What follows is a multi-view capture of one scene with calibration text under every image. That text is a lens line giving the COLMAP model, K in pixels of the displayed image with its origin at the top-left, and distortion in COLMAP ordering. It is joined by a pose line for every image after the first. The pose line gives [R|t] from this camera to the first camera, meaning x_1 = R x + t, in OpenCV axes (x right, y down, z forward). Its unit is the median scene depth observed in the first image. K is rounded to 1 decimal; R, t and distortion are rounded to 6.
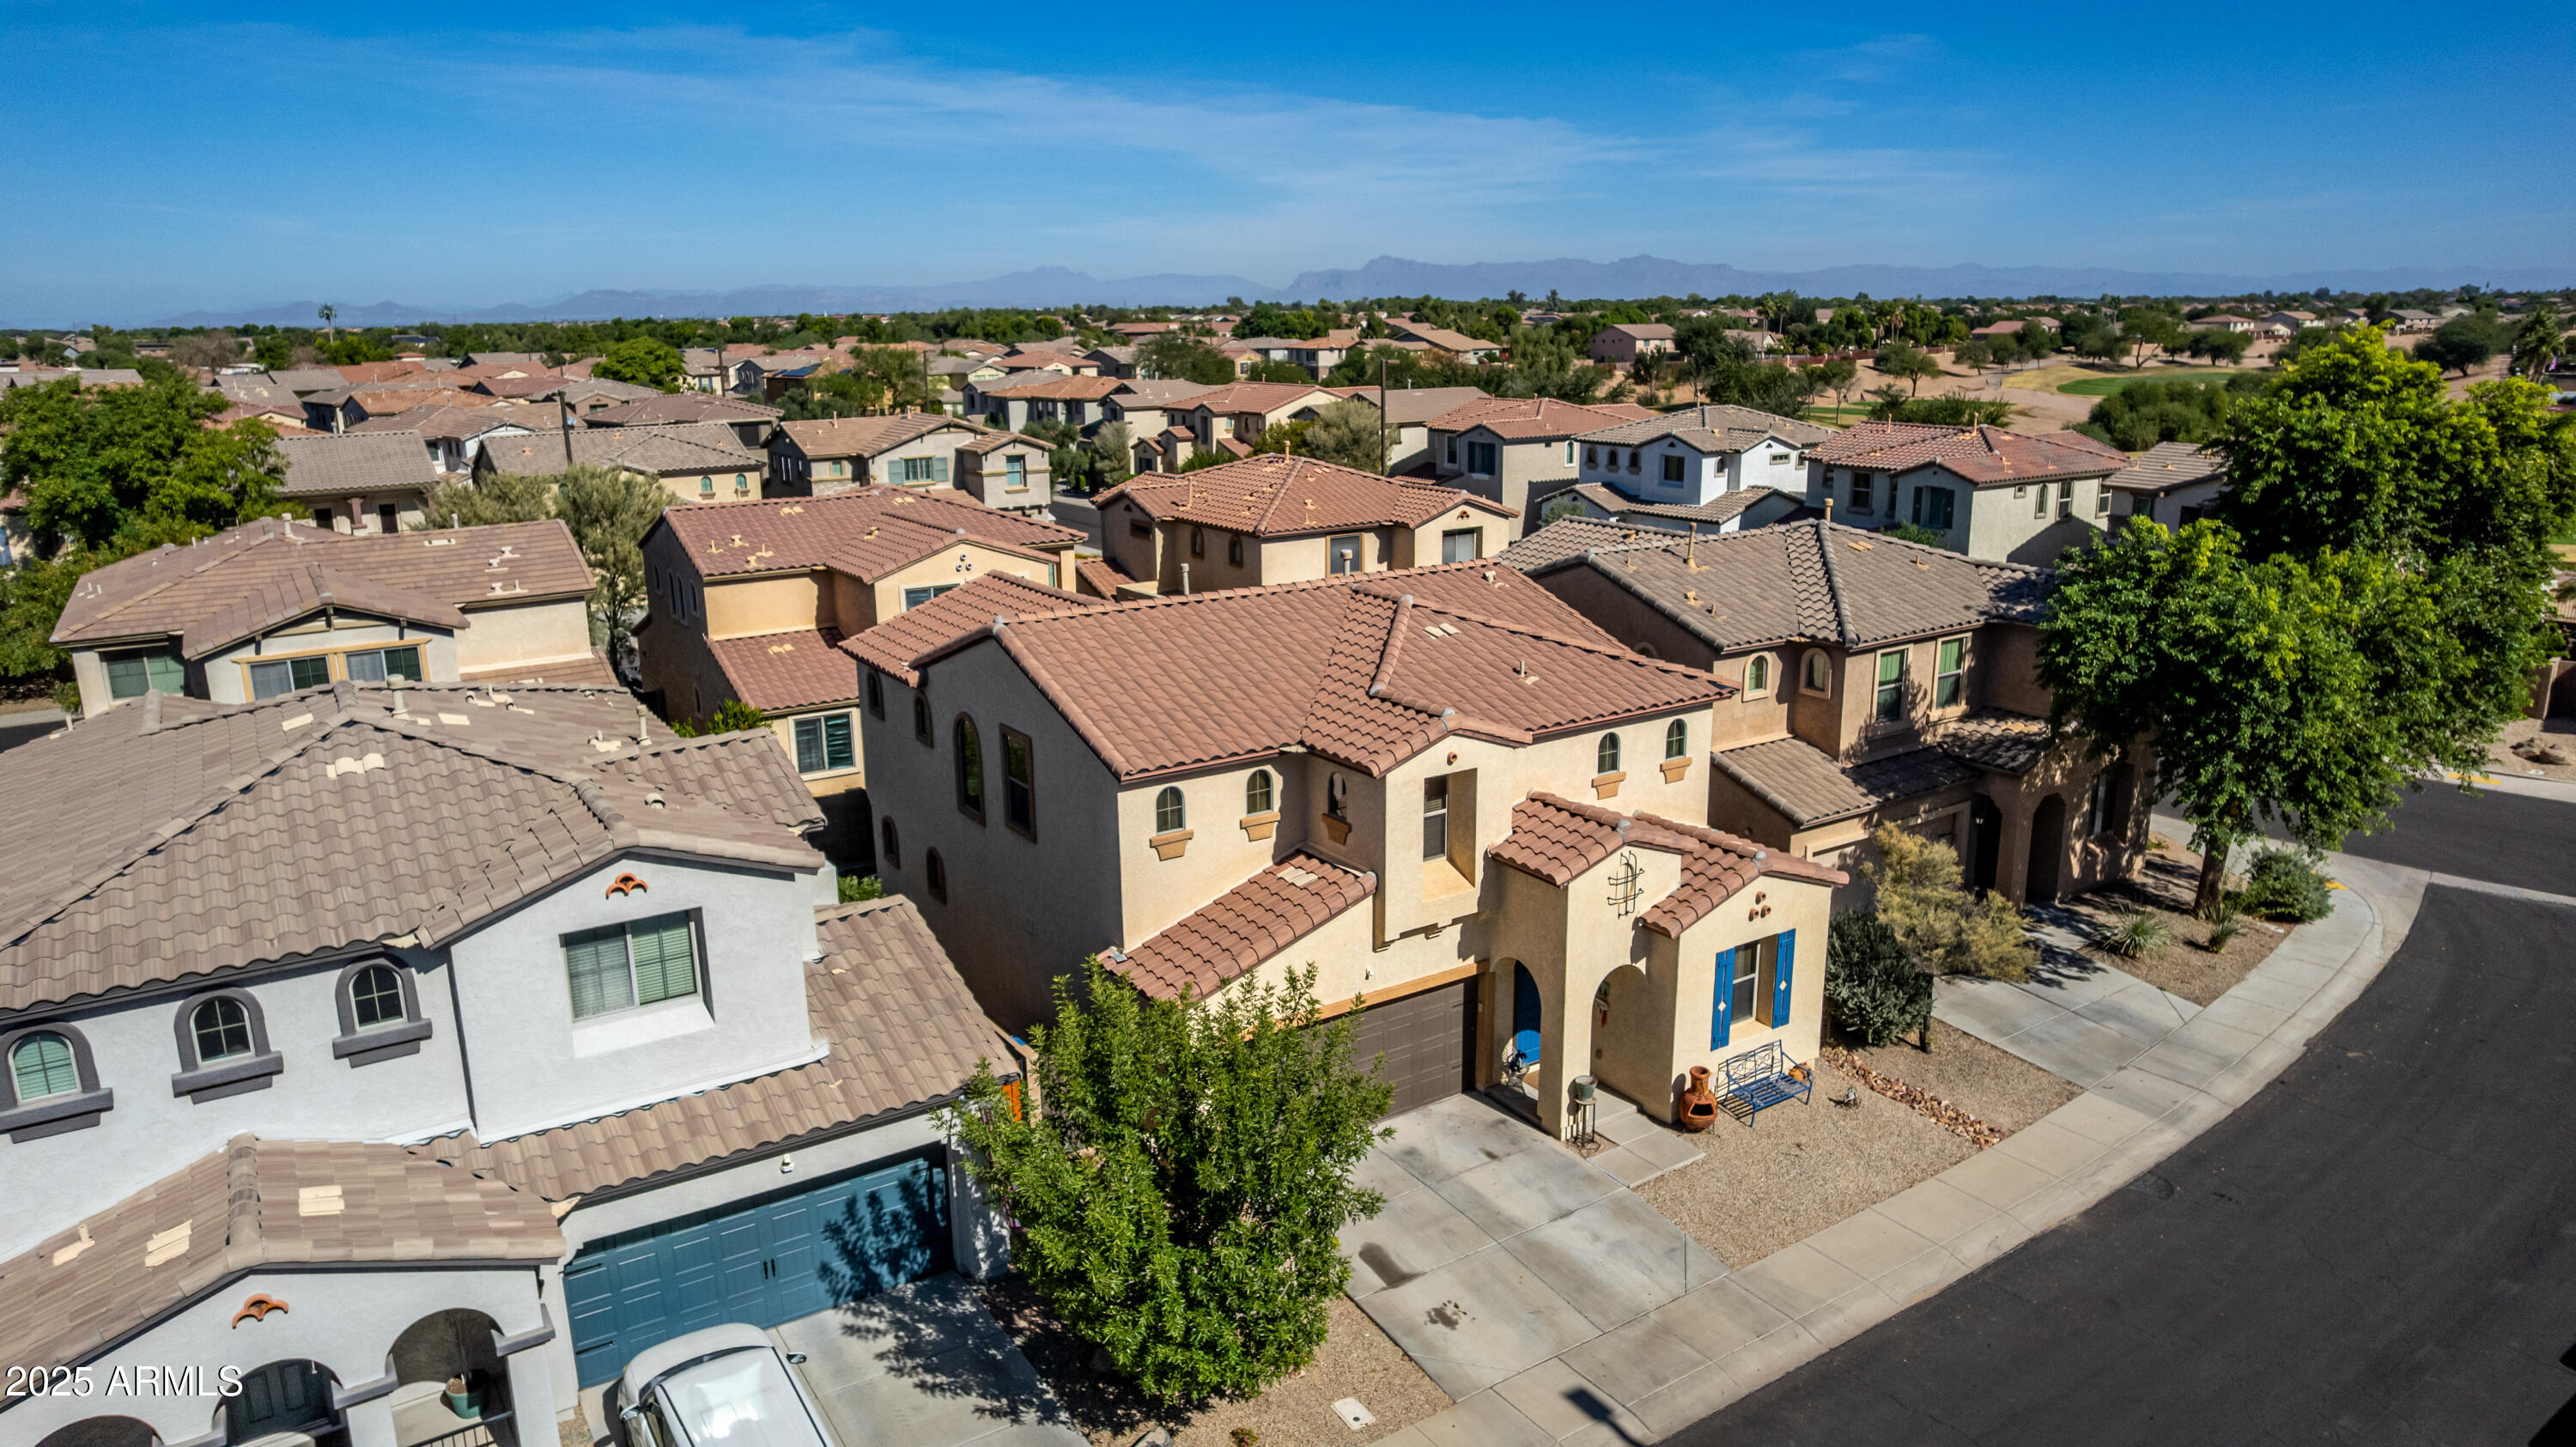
lens RADIAL K [[1653.8, 0, 1294.1], [0, 1653.8, 717.8], [0, 0, 1]] dist [-0.068627, 0.055826]
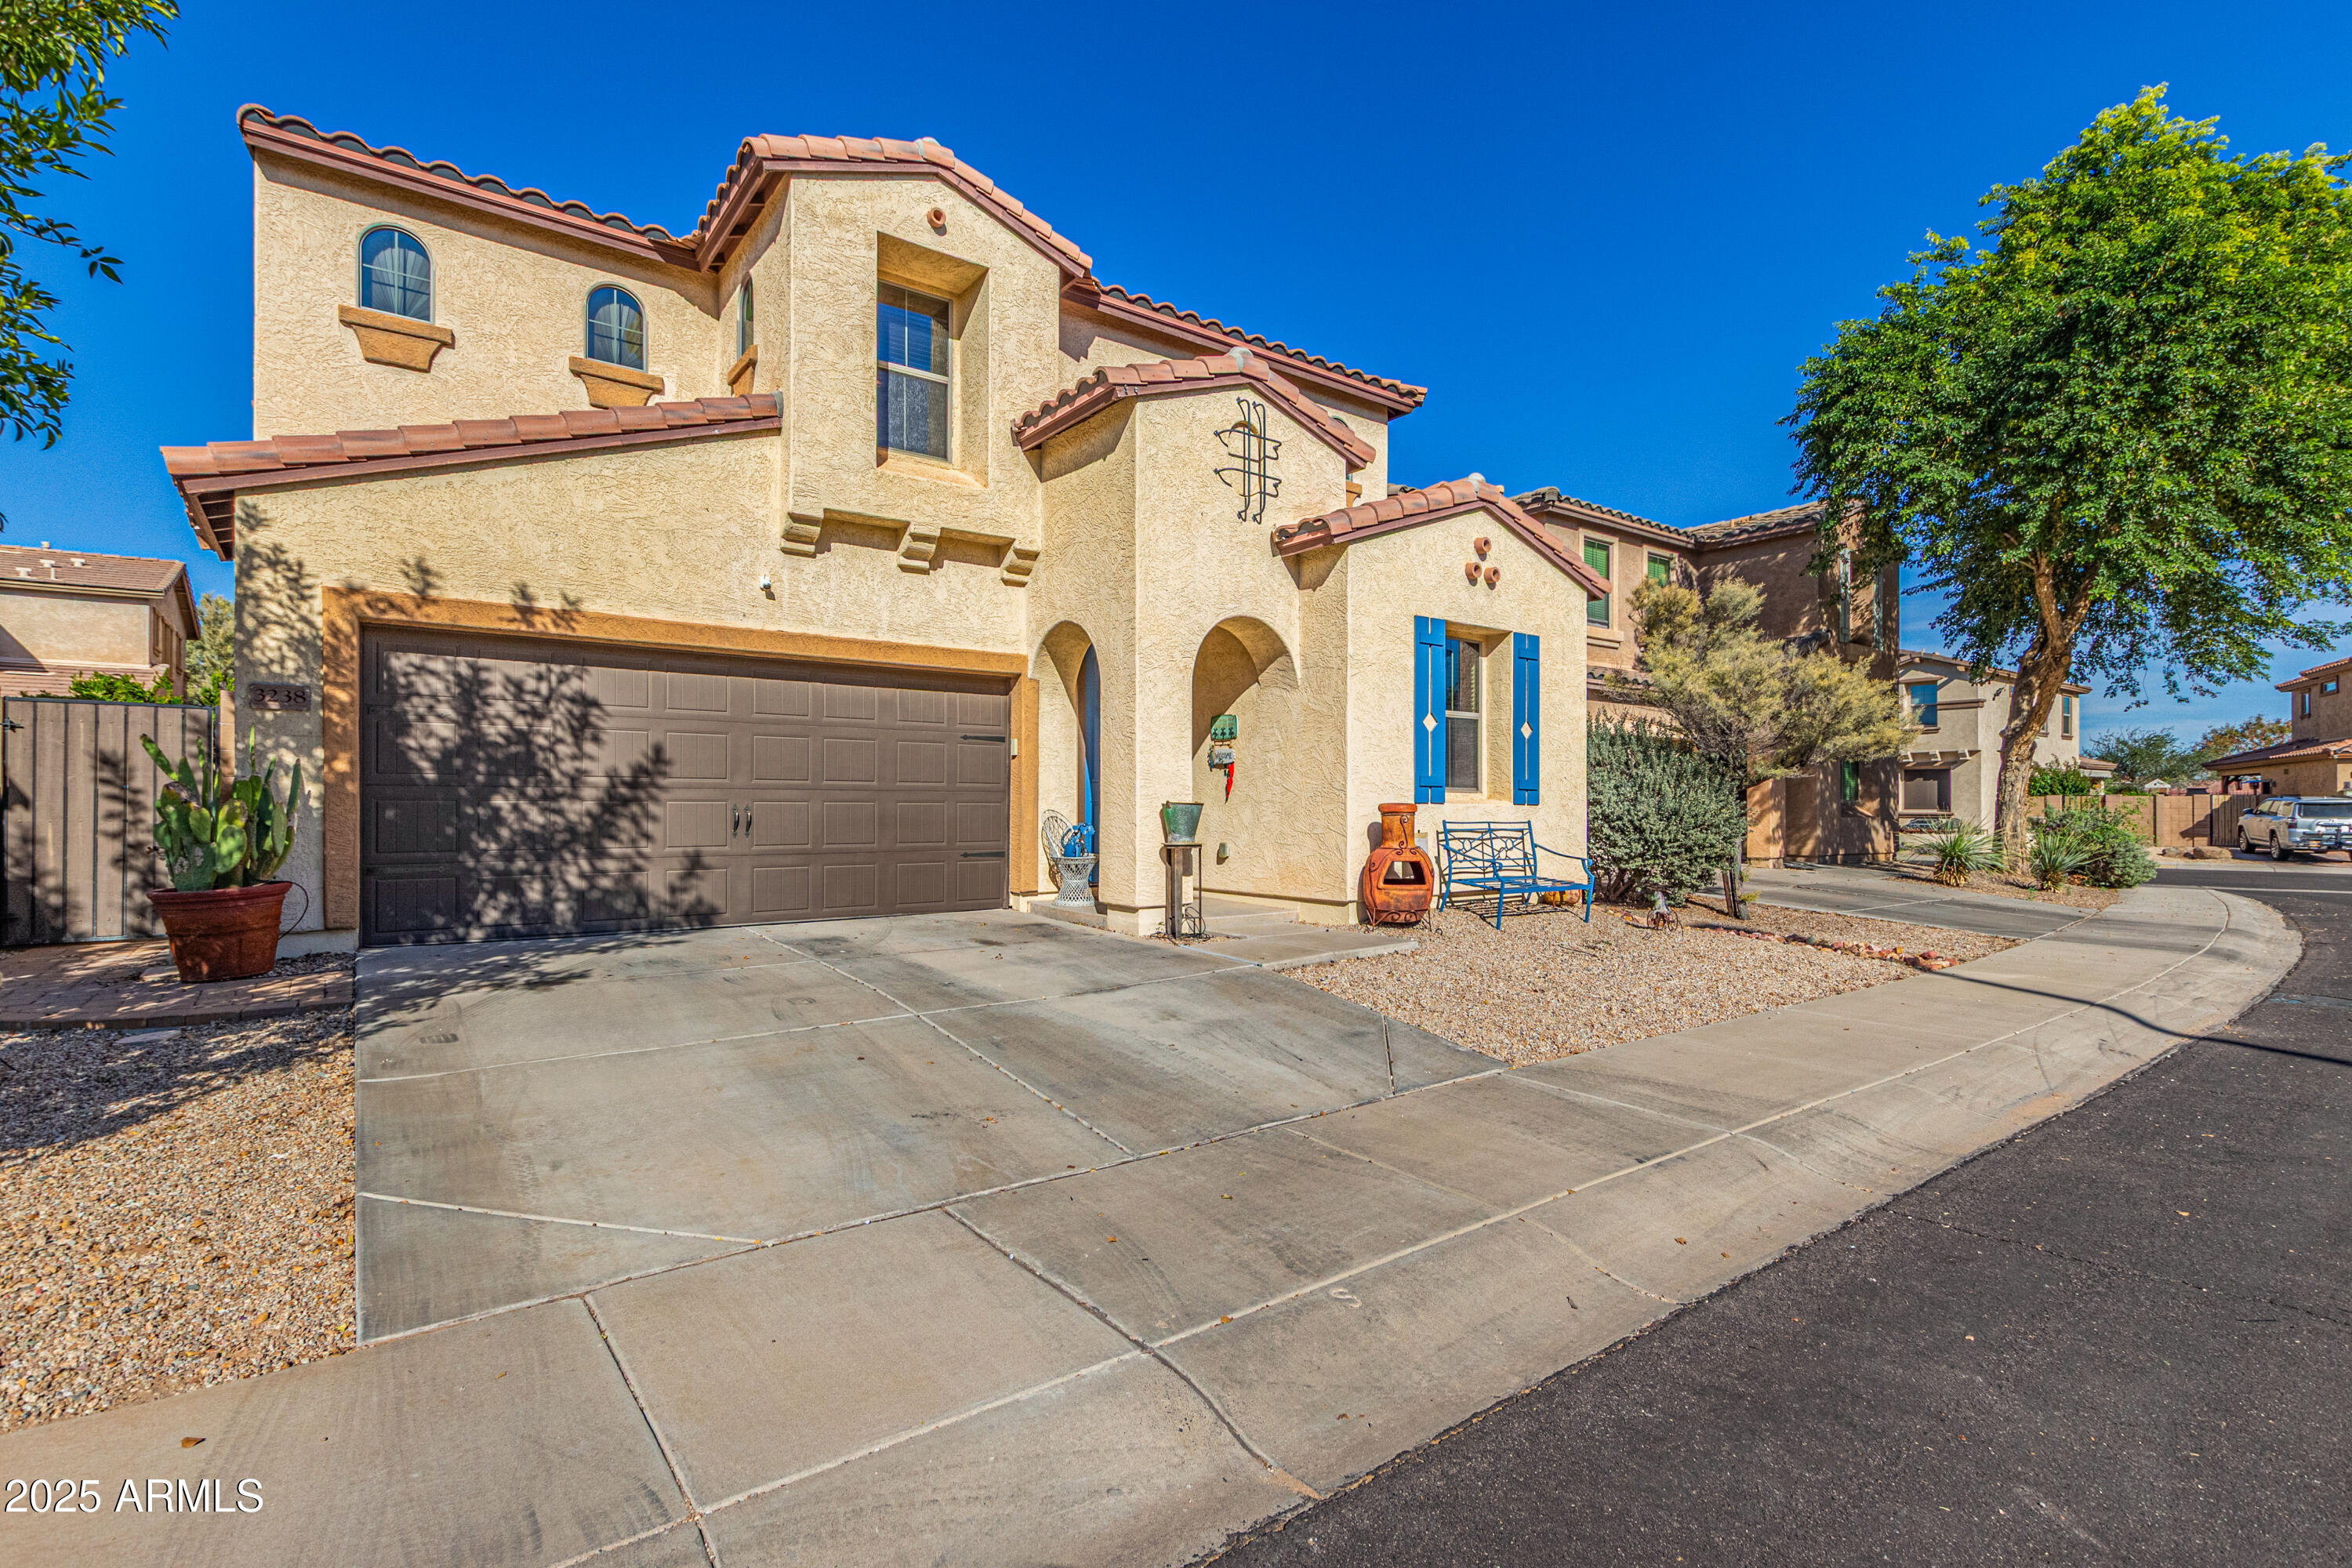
lens RADIAL K [[1100.9, 0, 1185.1], [0, 1100.9, 798.9], [0, 0, 1]] dist [0.009139, -0.001414]
pose [[0.997647, 0.013845, 0.067144, 0.144514], [0.003414, 0.968148, -0.250356, 0.285525], [-0.068471, 0.249996, 0.965823, 0.618347]]
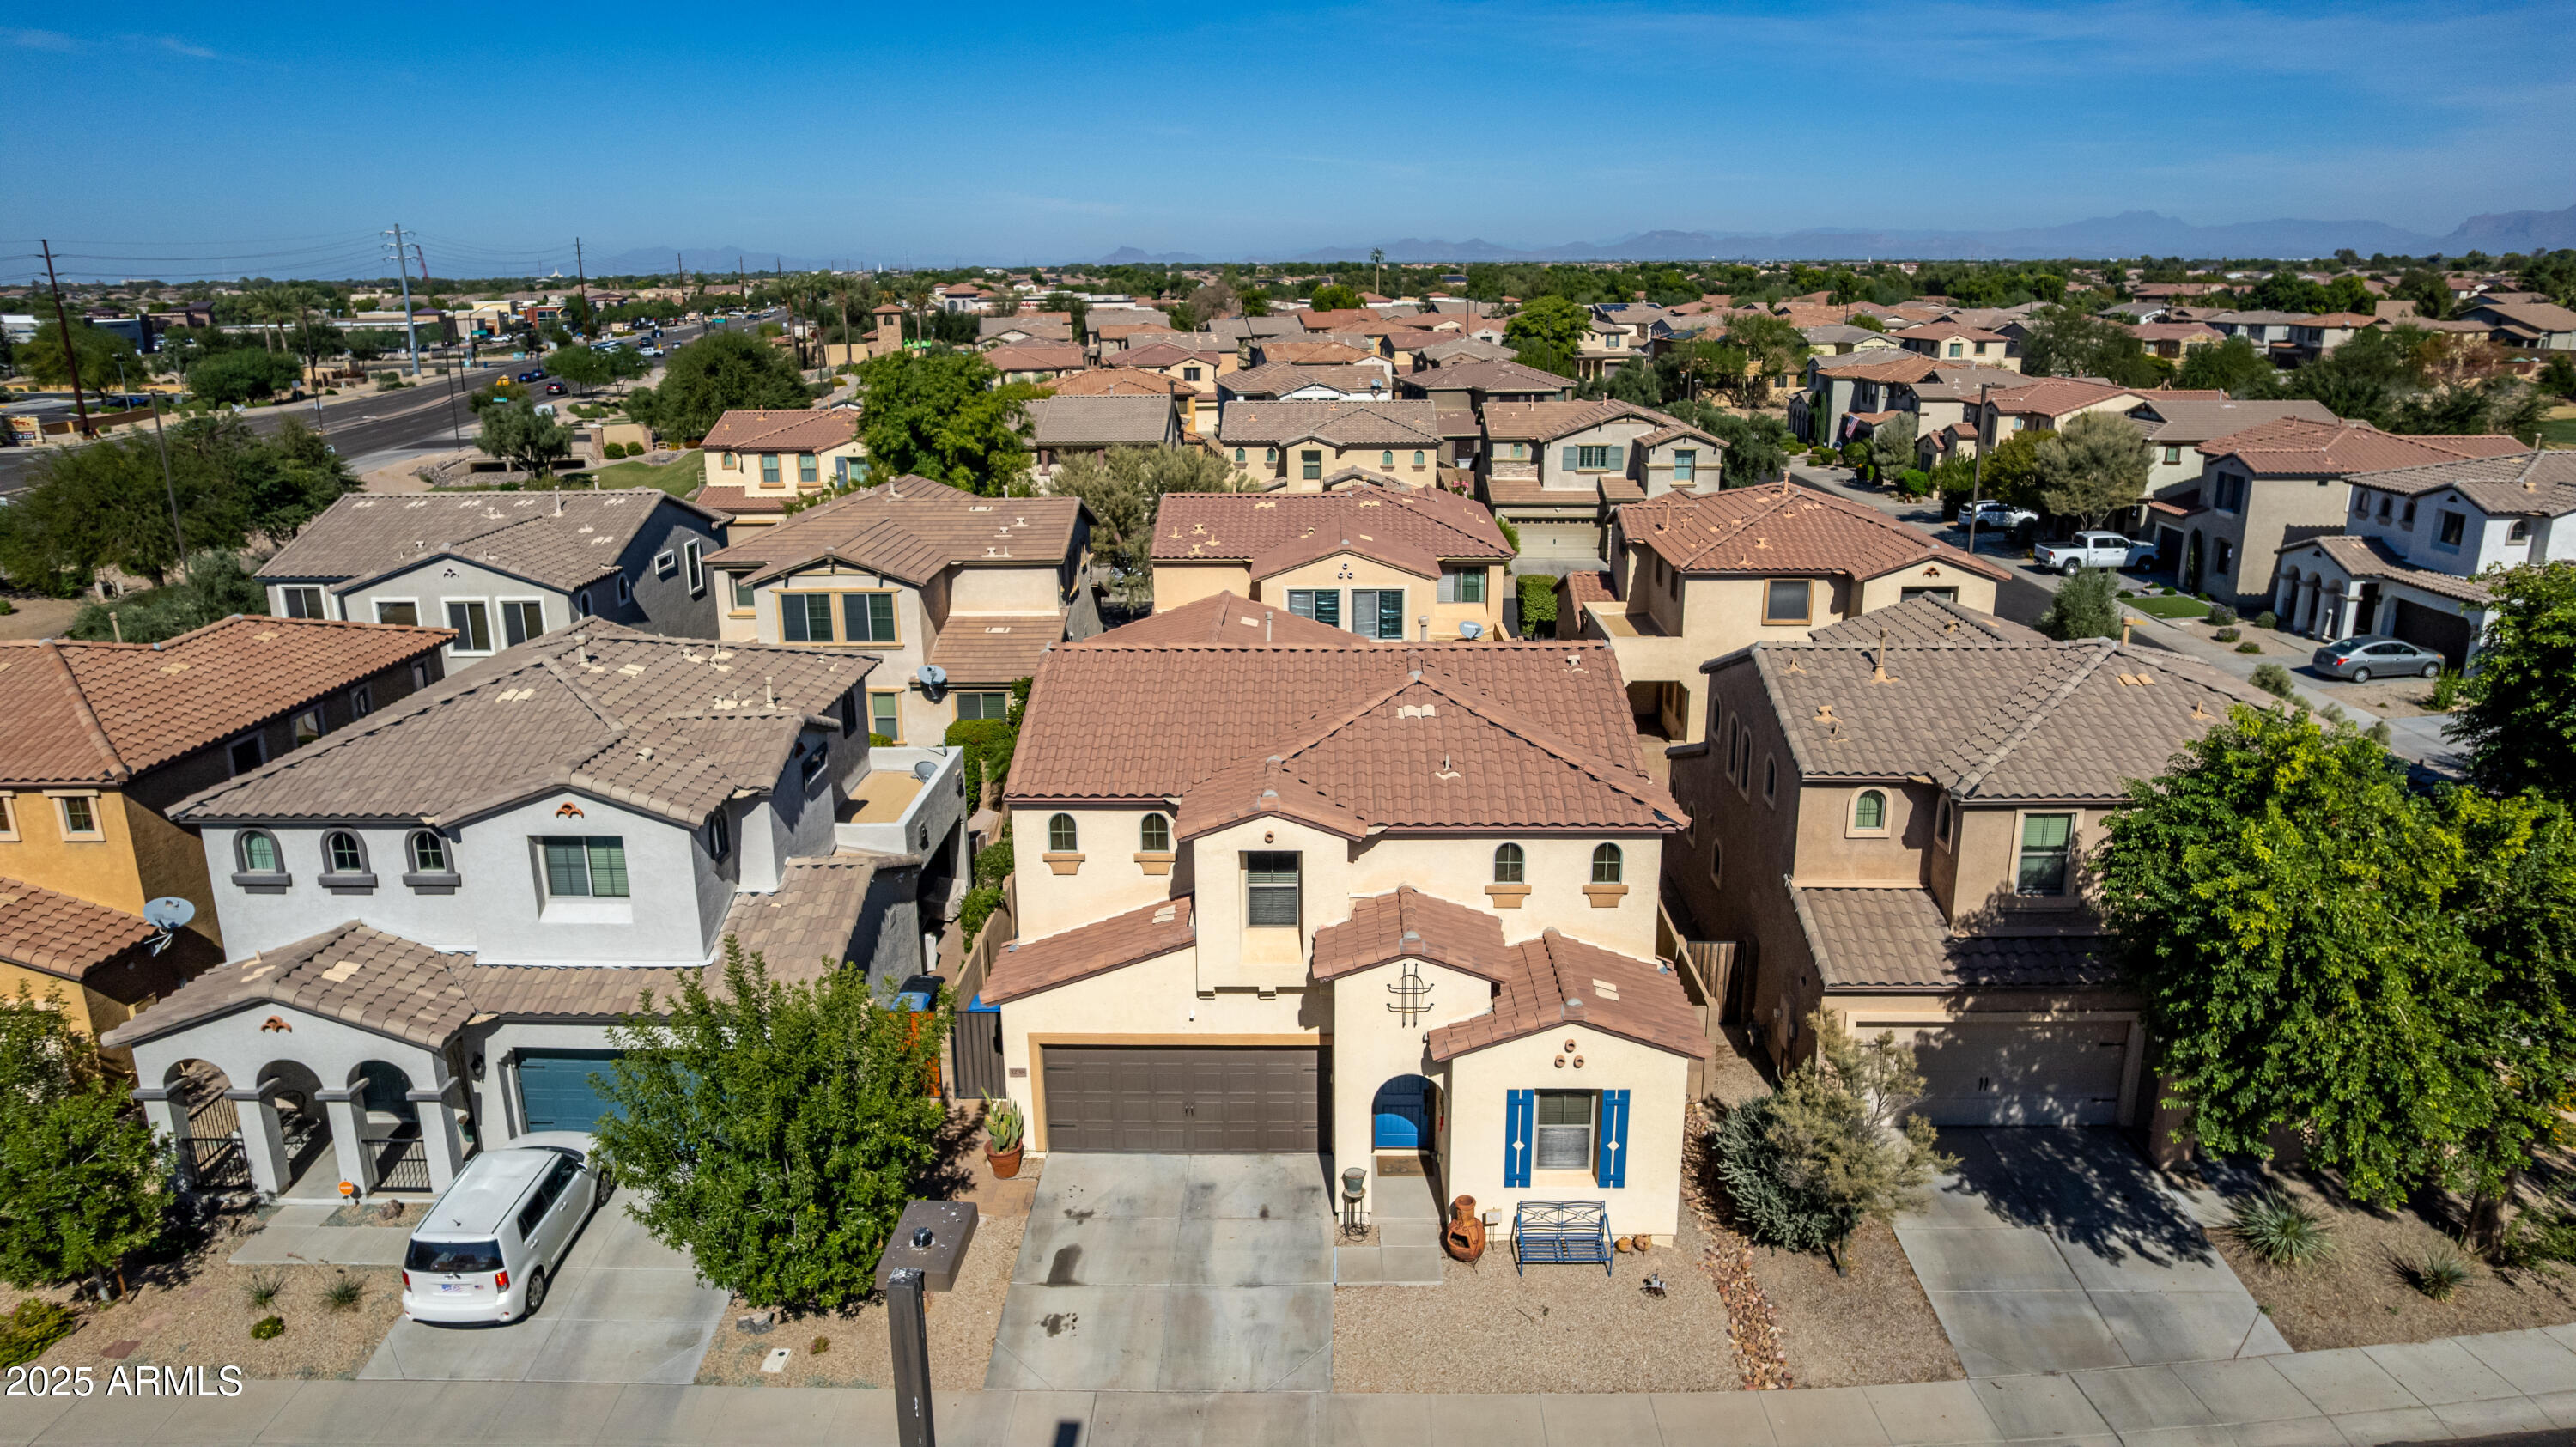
lens RADIAL K [[1653.8, 0, 1294.1], [0, 1653.8, 717.8], [0, 0, 1]] dist [-0.068627, 0.055826]
pose [[0.822345, 0.157534, -0.546747, 0.614780], [-0.139520, 0.987401, 0.074652, -0.120234], [0.551619, 0.014892, 0.833963, 0.116951]]
